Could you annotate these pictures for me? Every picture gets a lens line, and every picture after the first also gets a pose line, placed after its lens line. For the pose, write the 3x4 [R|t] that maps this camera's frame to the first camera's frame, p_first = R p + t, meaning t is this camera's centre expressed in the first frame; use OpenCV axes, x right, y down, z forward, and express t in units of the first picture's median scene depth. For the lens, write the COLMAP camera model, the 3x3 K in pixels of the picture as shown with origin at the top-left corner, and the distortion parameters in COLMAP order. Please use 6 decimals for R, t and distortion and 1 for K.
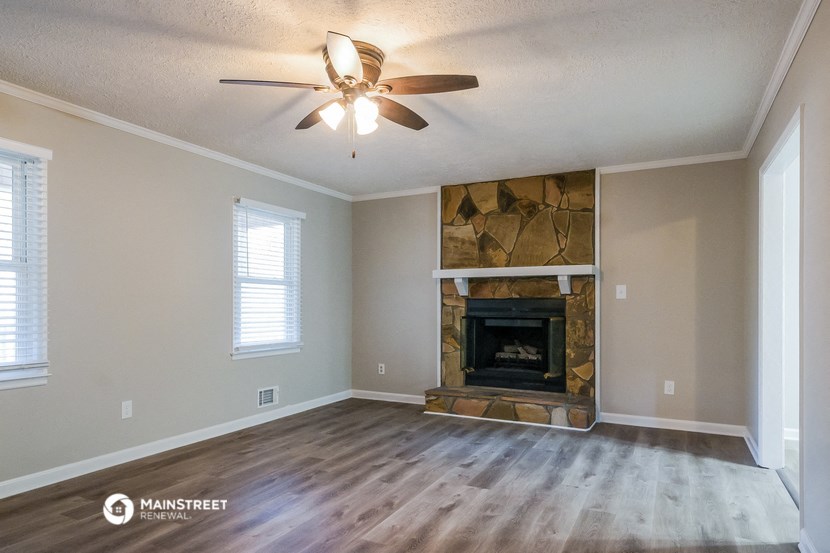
lens RADIAL K [[508.7, 0, 415.8], [0, 508.7, 305.3], [0, 0, 1]] dist [0.001778, -0.000083]
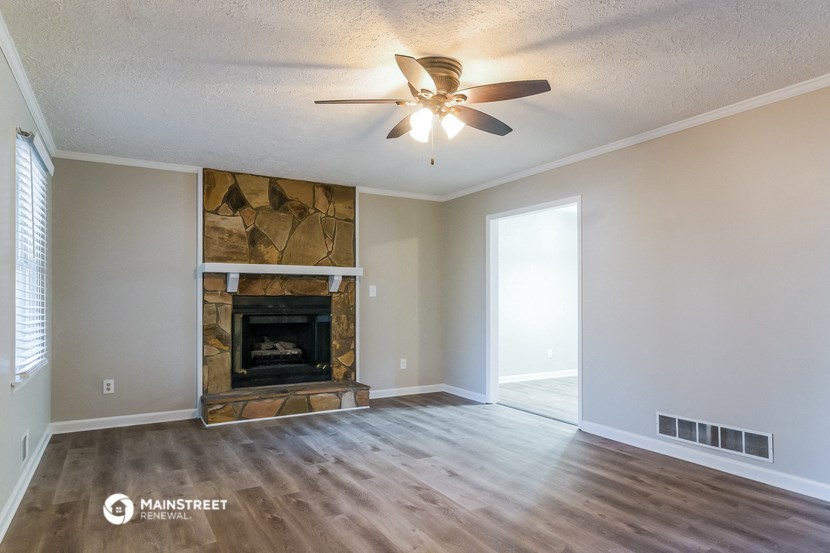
lens RADIAL K [[506.4, 0, 413.1], [0, 506.4, 295.9], [0, 0, 1]] dist [-0.000312, -0.000470]
pose [[0.540497, 0.006890, 0.841318, -0.551576], [0.003238, 0.999942, -0.010270, -0.001575], [-0.841340, 0.008274, 0.540443, 0.245936]]
